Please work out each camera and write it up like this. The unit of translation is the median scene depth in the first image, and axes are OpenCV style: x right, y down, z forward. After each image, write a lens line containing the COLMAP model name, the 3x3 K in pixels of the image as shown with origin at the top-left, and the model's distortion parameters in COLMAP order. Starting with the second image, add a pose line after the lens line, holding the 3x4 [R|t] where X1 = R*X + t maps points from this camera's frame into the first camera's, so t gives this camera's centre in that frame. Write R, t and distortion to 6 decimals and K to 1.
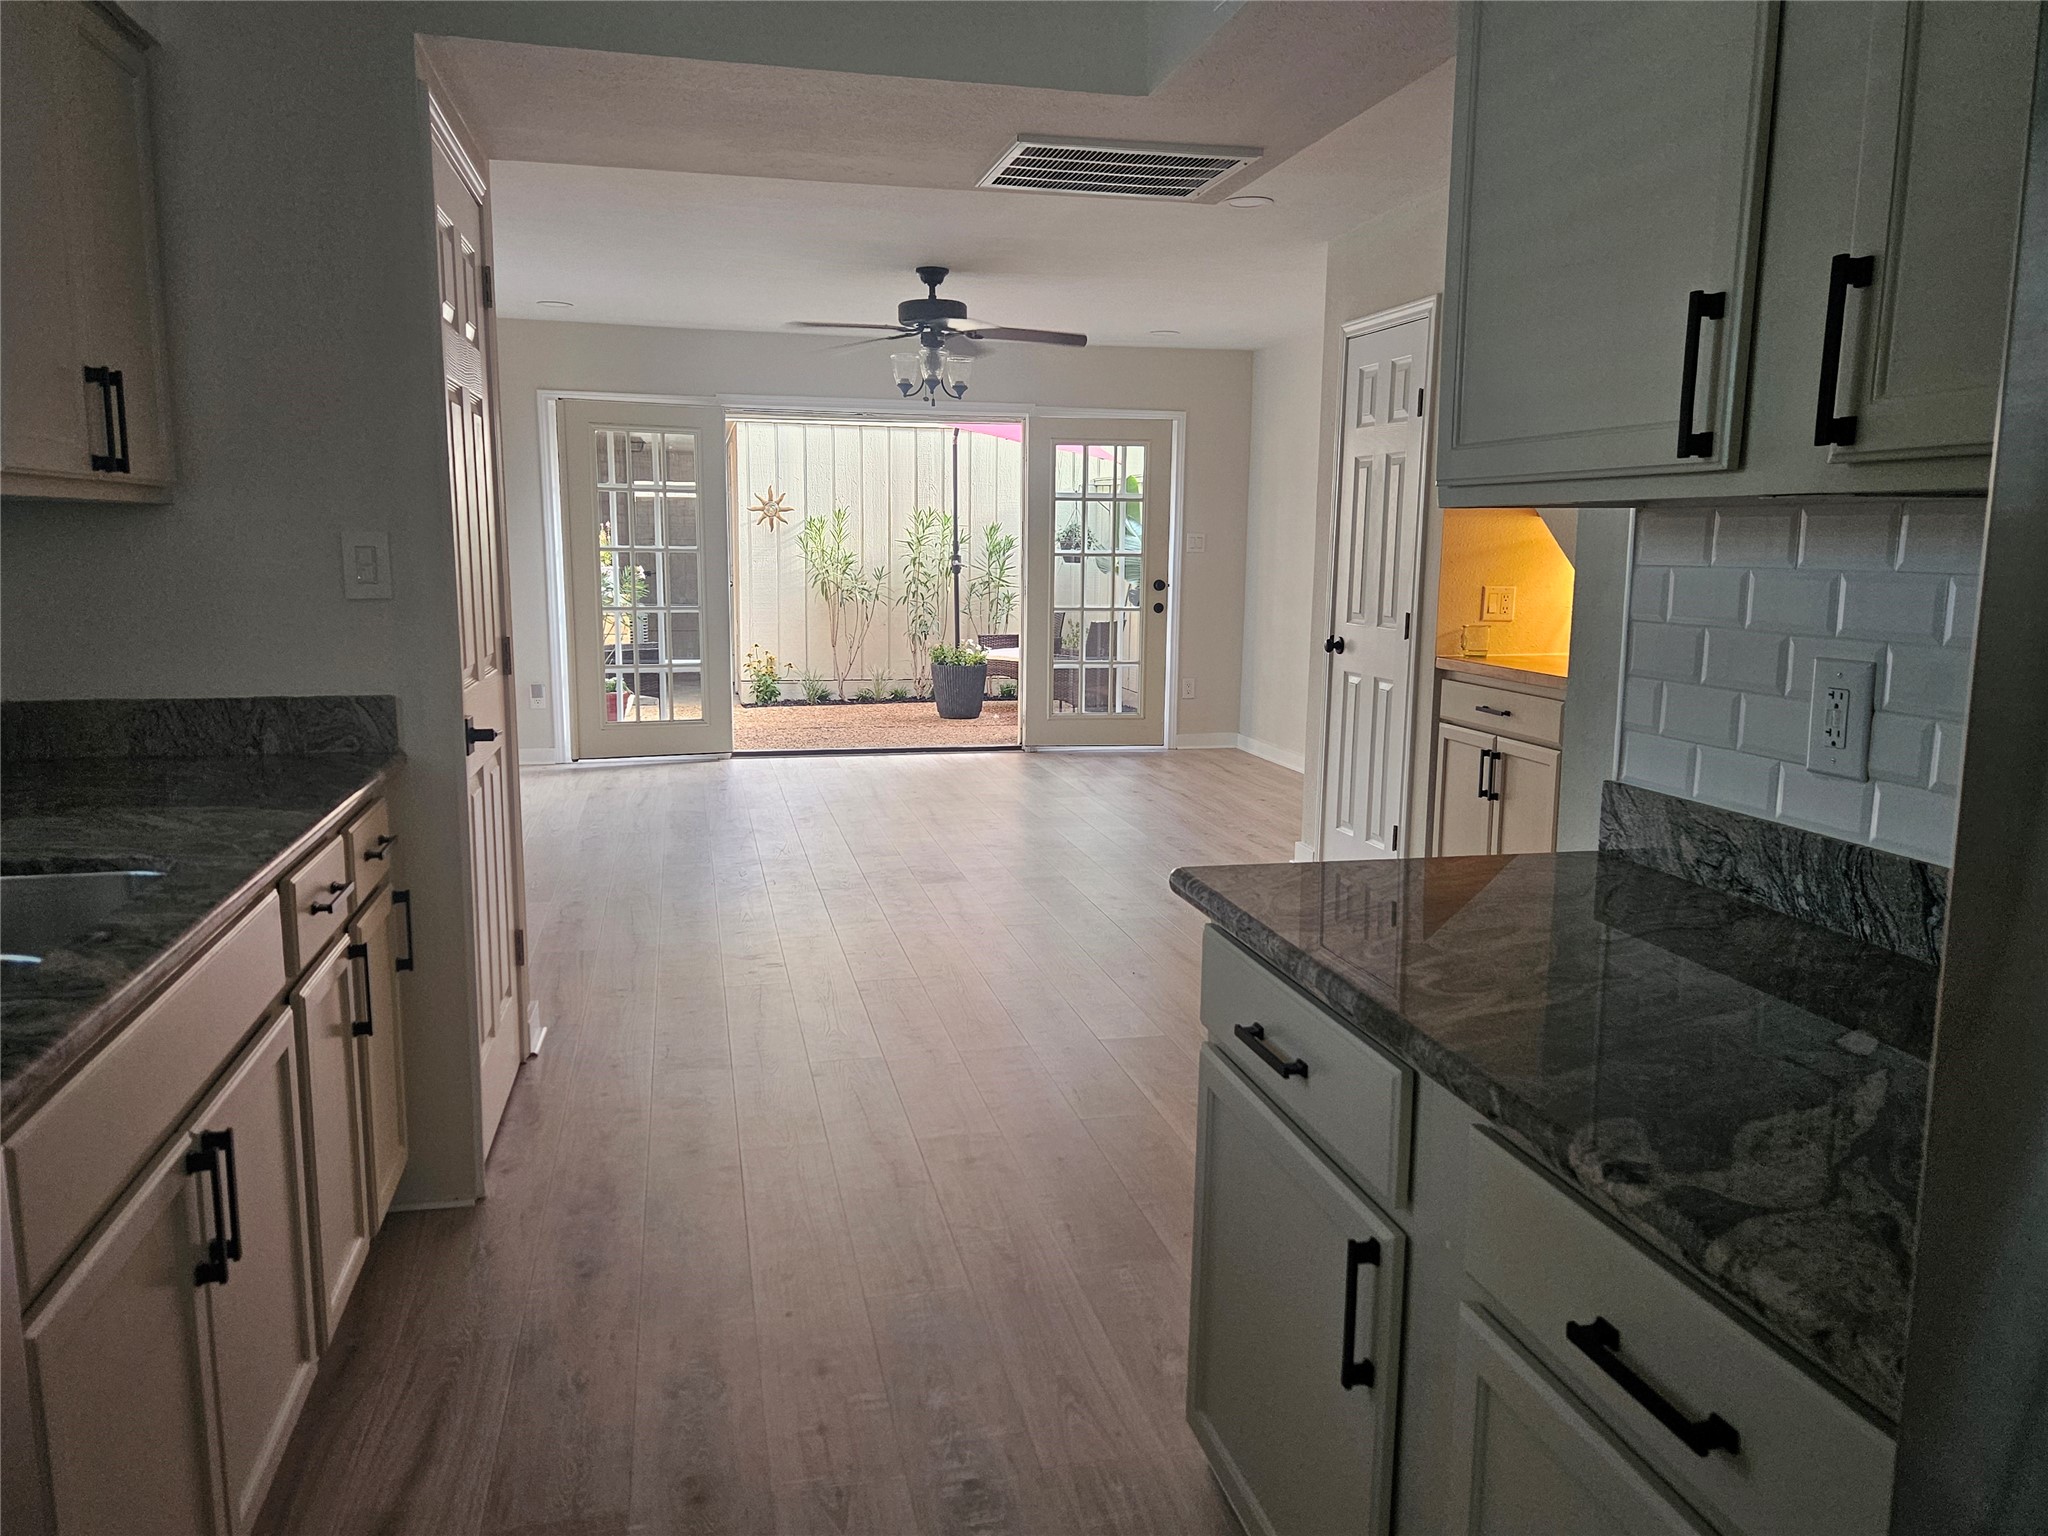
lens RADIAL K [[1456.0, 0, 1014.6], [0, 1456.0, 761.7], [0, 0, 1]] dist [0.003164, -0.000157]
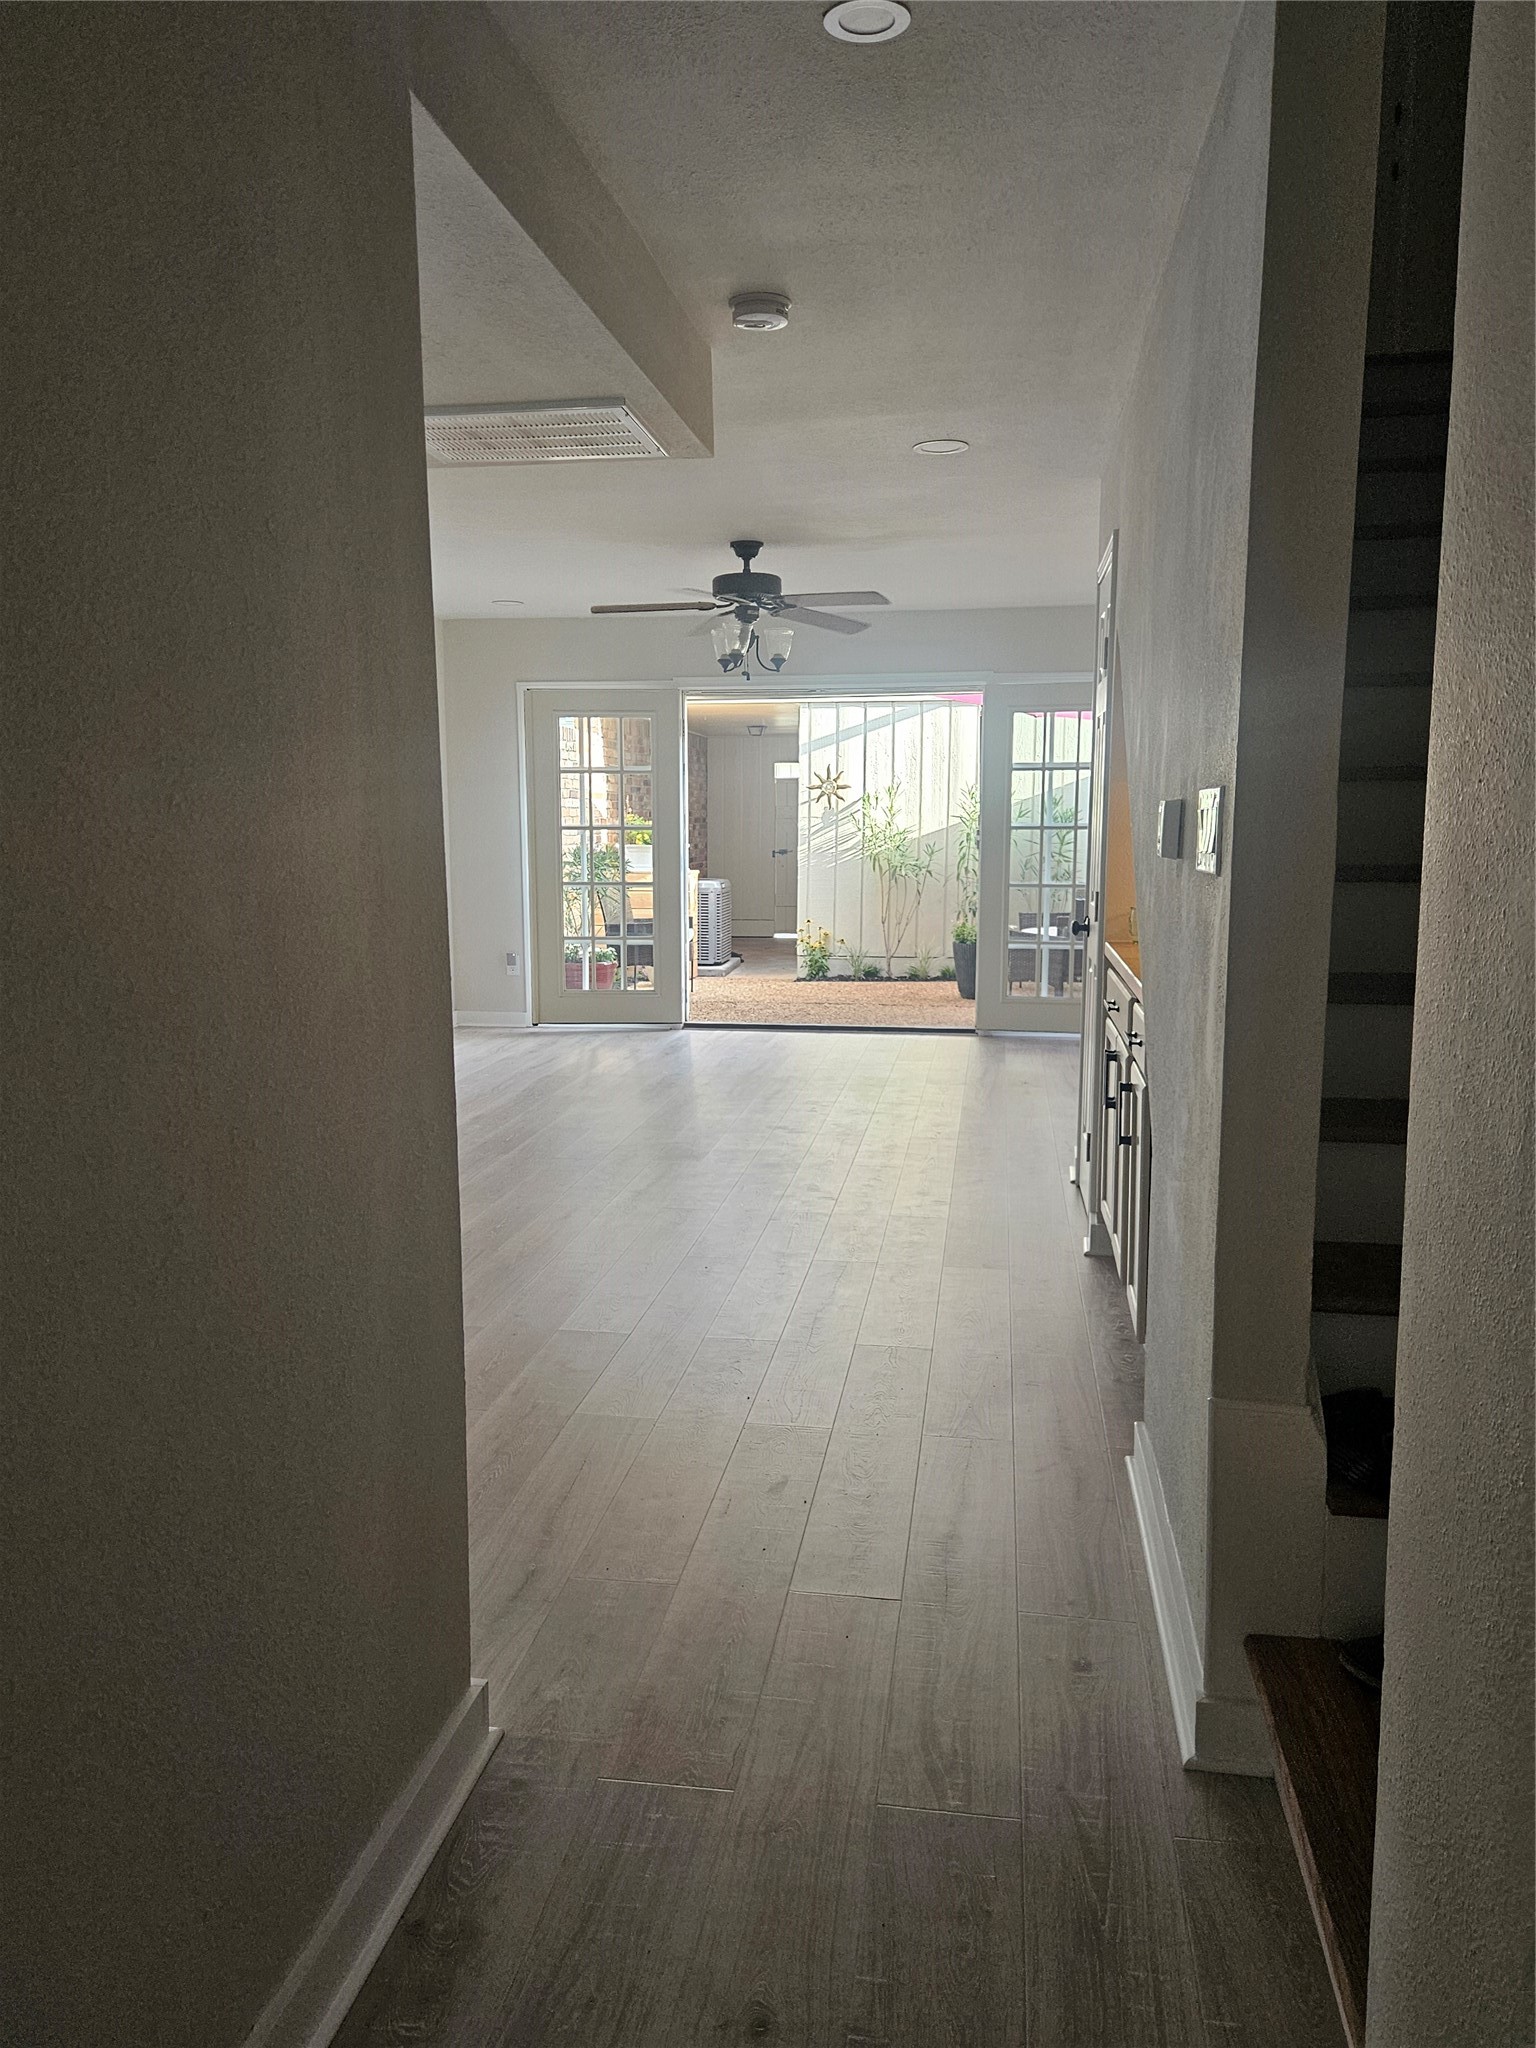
lens RADIAL K [[1456.0, 0, 761.0], [0, 1456.0, 1031.2], [0, 0, 1]] dist [0.003164, -0.000157]
pose [[0.923711, 0.042406, -0.380736, 0.244810], [-0.044433, 0.999006, 0.003468, -0.006628], [0.380505, 0.013714, 0.924677, 0.063571]]
